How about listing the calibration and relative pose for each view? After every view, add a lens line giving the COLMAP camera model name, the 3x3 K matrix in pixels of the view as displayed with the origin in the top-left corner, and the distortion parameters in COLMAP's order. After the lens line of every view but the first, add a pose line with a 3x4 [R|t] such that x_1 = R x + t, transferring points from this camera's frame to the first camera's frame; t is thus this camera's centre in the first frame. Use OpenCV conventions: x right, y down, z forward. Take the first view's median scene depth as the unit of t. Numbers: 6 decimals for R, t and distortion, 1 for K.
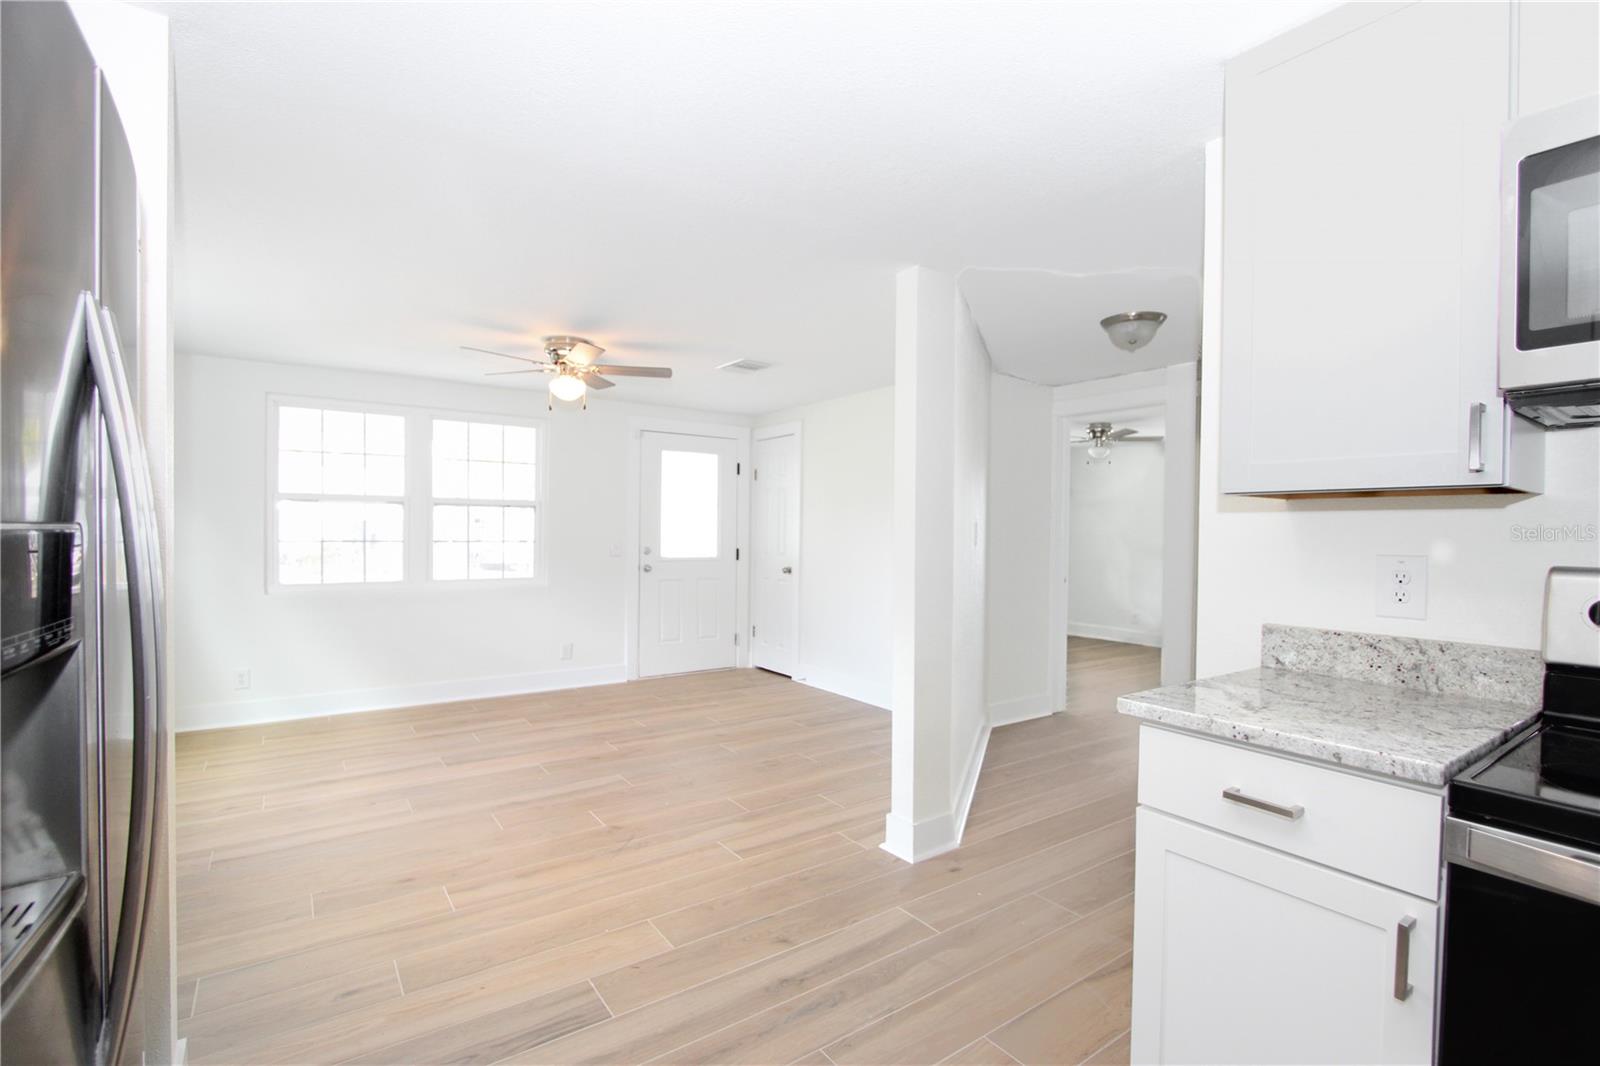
lens RADIAL K [[739.4, 0, 817.4], [0, 739.4, 536.4], [0, 0, 1]] dist [-0.008826, -0.000530]
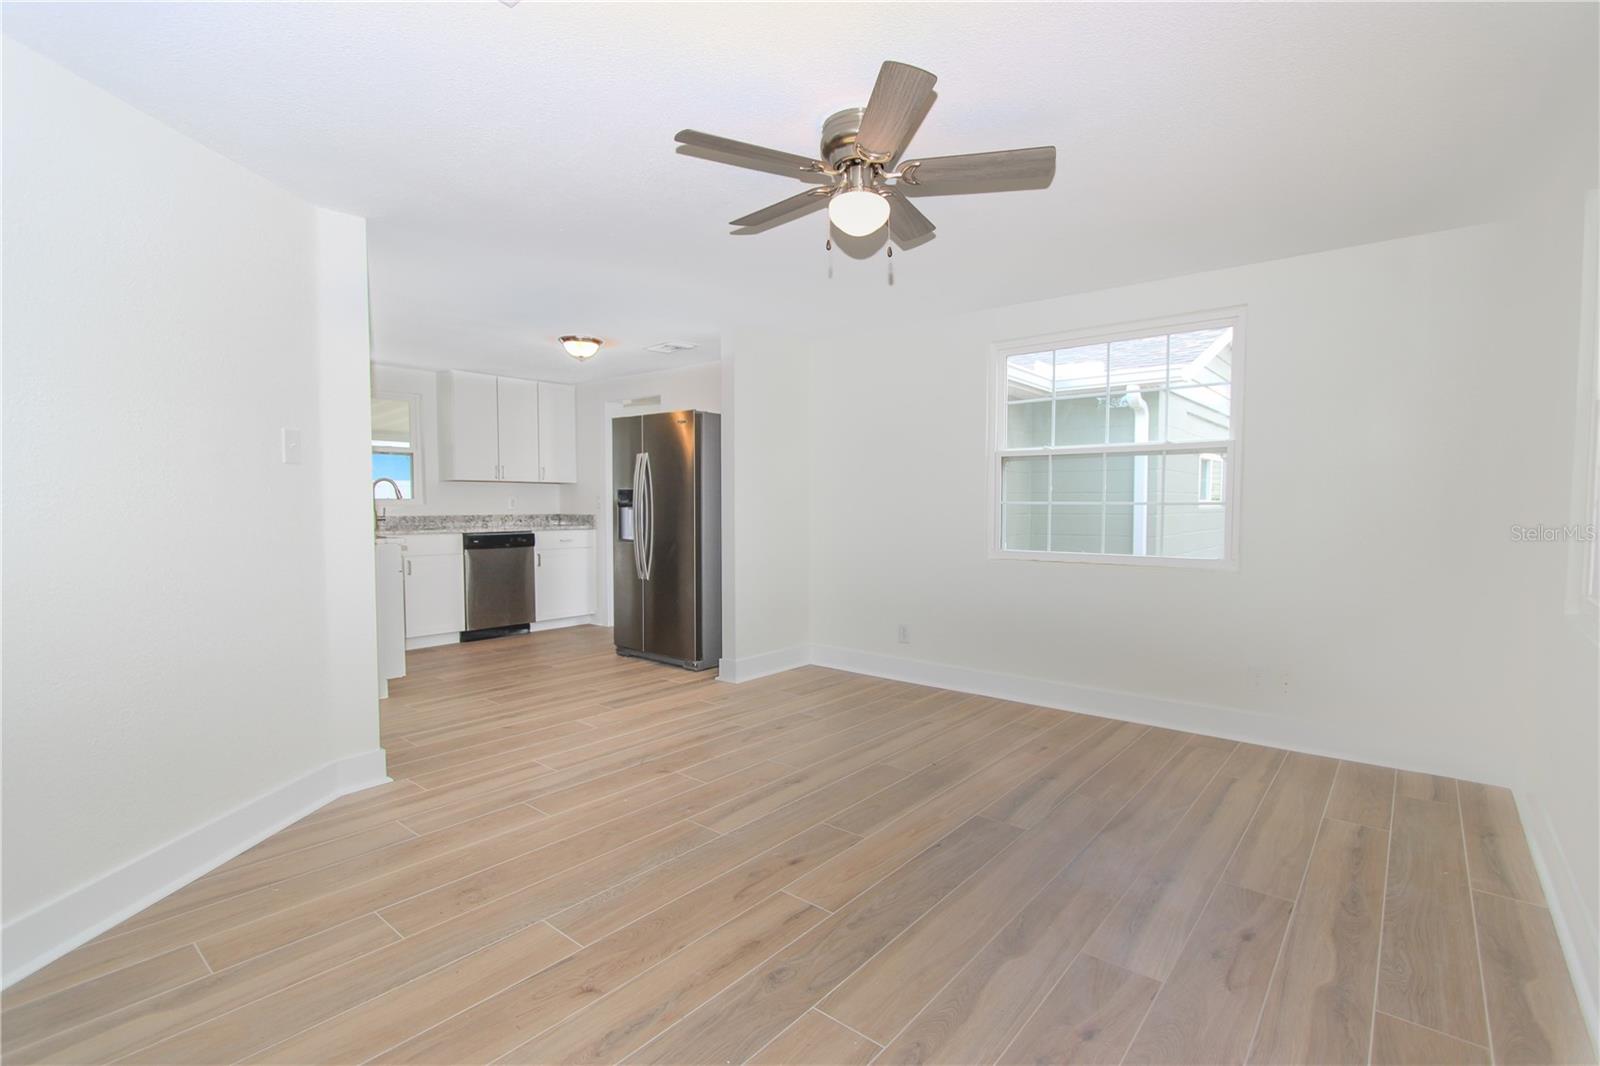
lens RADIAL K [[739.4, 0, 791.7], [0, 739.4, 537.2], [0, 0, 1]] dist [-0.008826, -0.000530]
pose [[-0.974907, -0.002434, -0.222600, -0.175990], [-0.013466, 0.998754, 0.048055, 0.018550], [0.222206, 0.049847, -0.973725, 1.622086]]
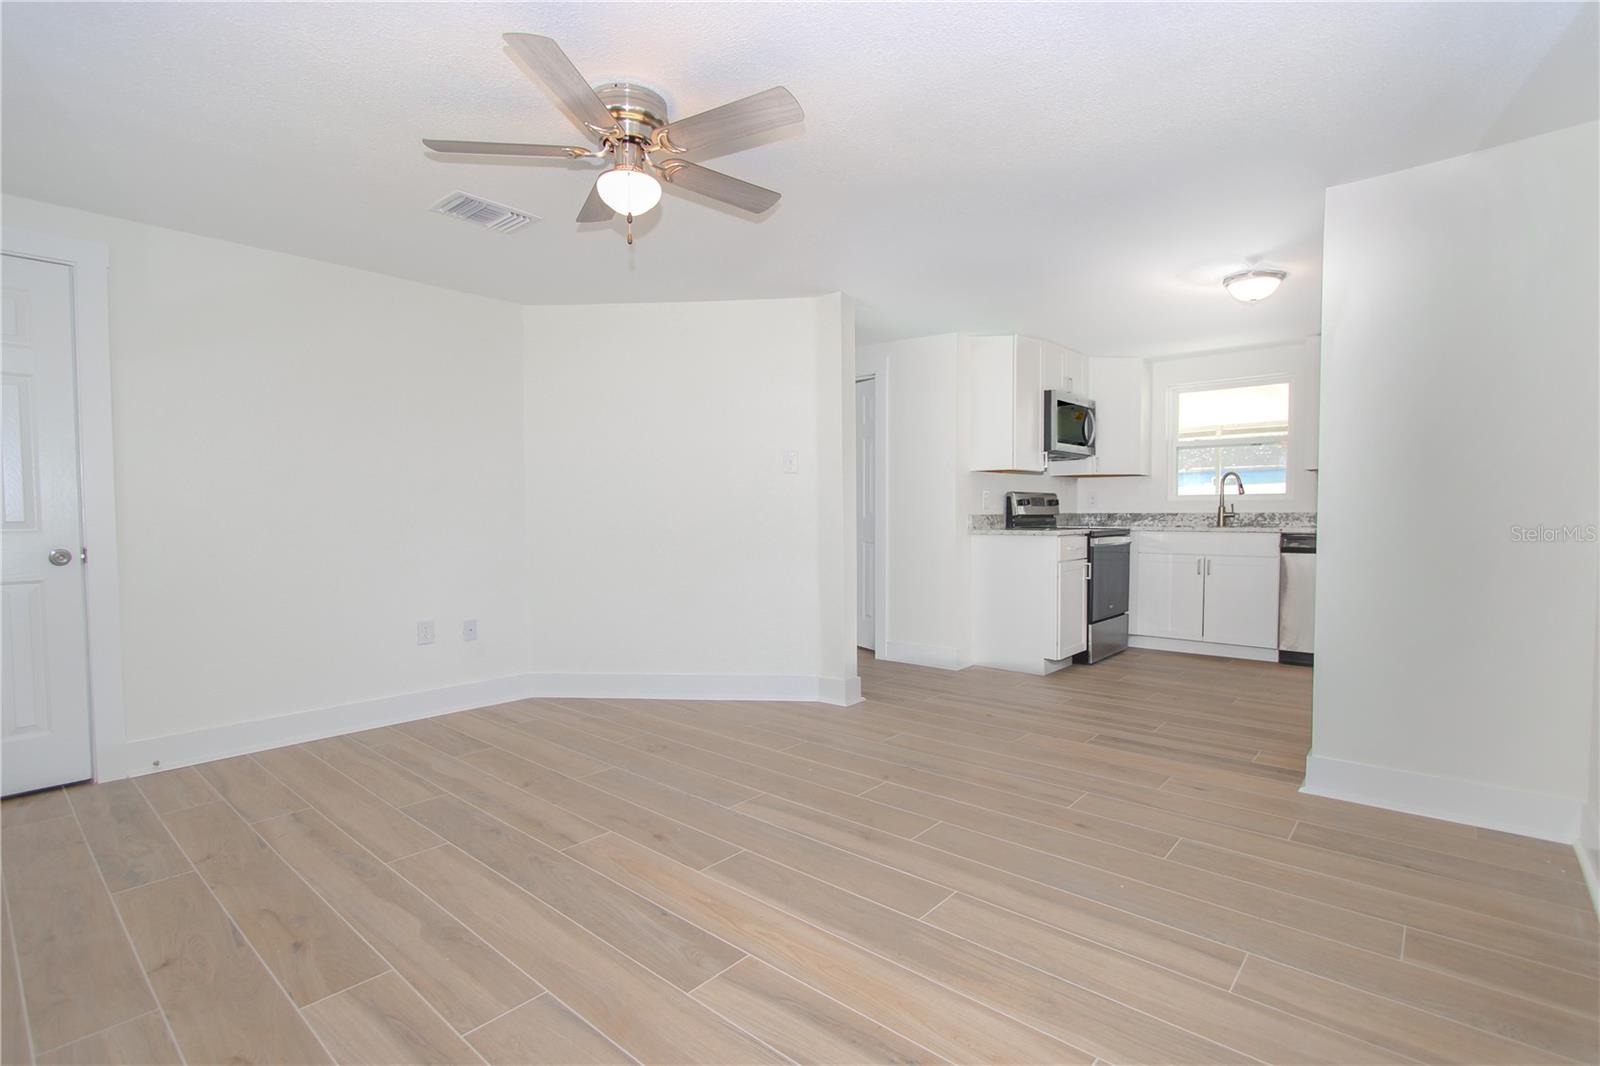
lens RADIAL K [[739.4, 0, 802.7], [0, 739.4, 539.7], [0, 0, 1]] dist [-0.008826, -0.000530]
pose [[-0.221256, -0.048914, 0.973988, -0.947468], [0.011928, 0.998531, 0.052856, 0.026862], [-0.975143, 0.023312, -0.220348, 1.058356]]
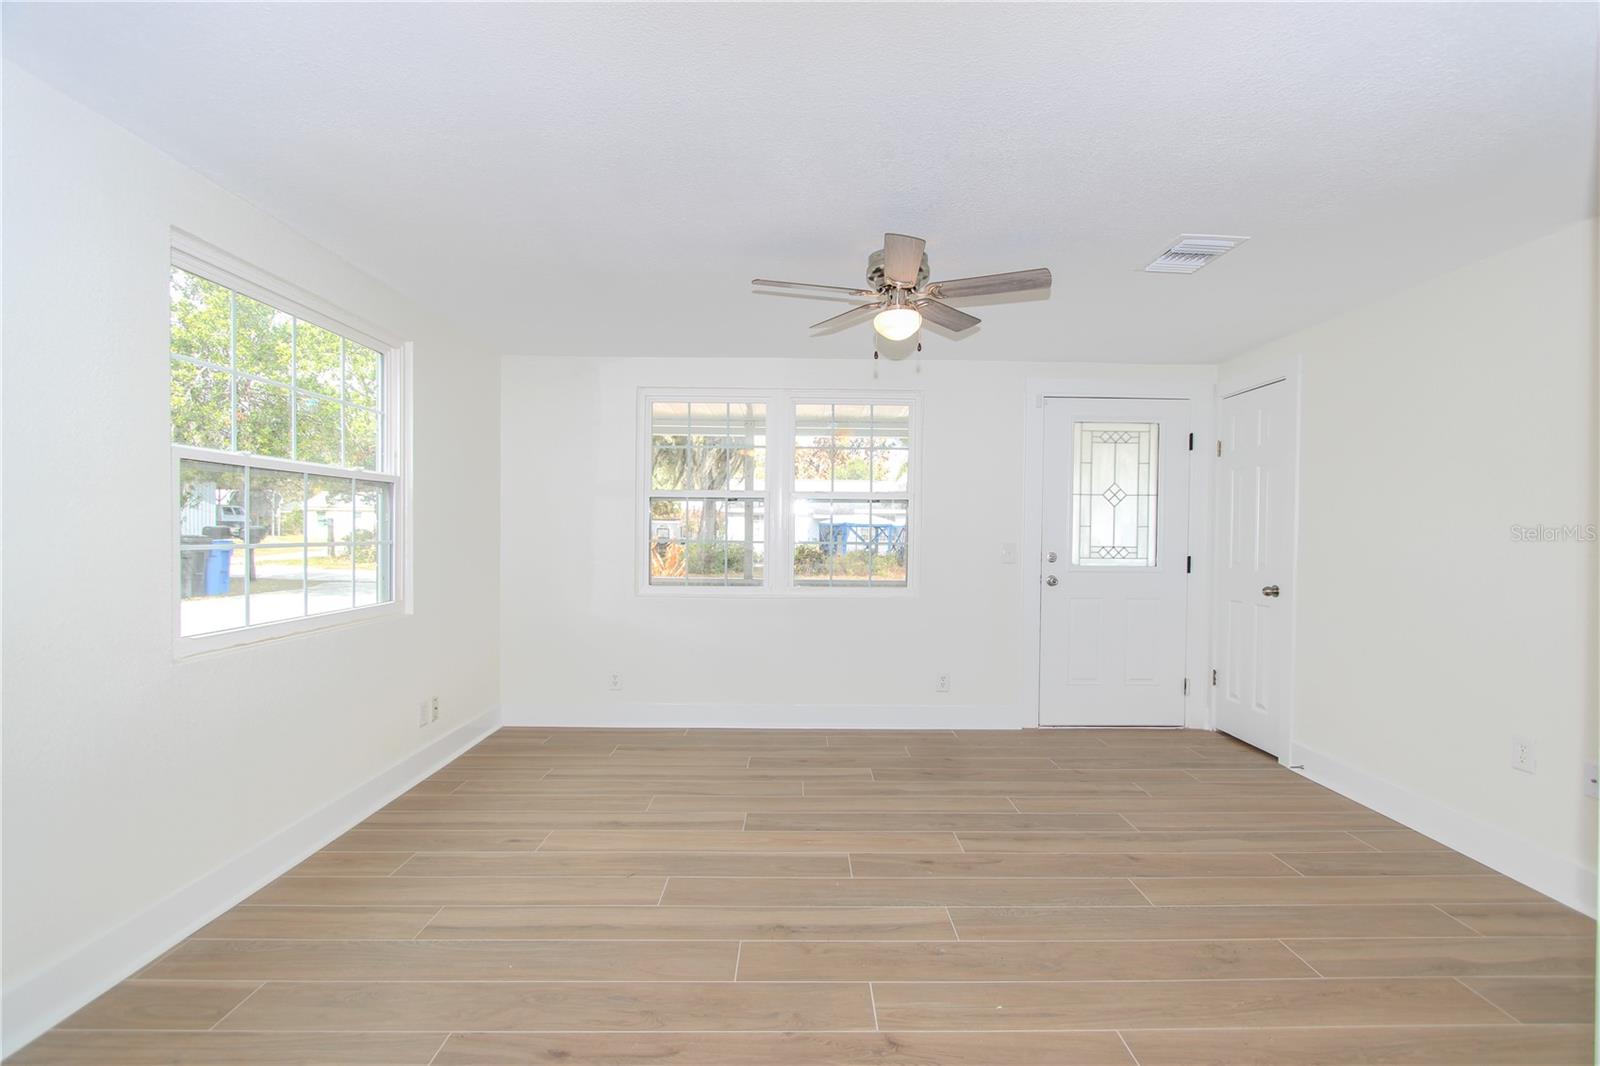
lens RADIAL K [[739.4, 0, 812.7], [0, 739.4, 534.2], [0, 0, 1]] dist [-0.008826, -0.000530]
pose [[0.818576, -0.000730, -0.574398, 0.001736], [-0.005013, 0.999952, -0.008414, 0.006729], [0.574377, 0.009767, 0.818533, 0.401300]]
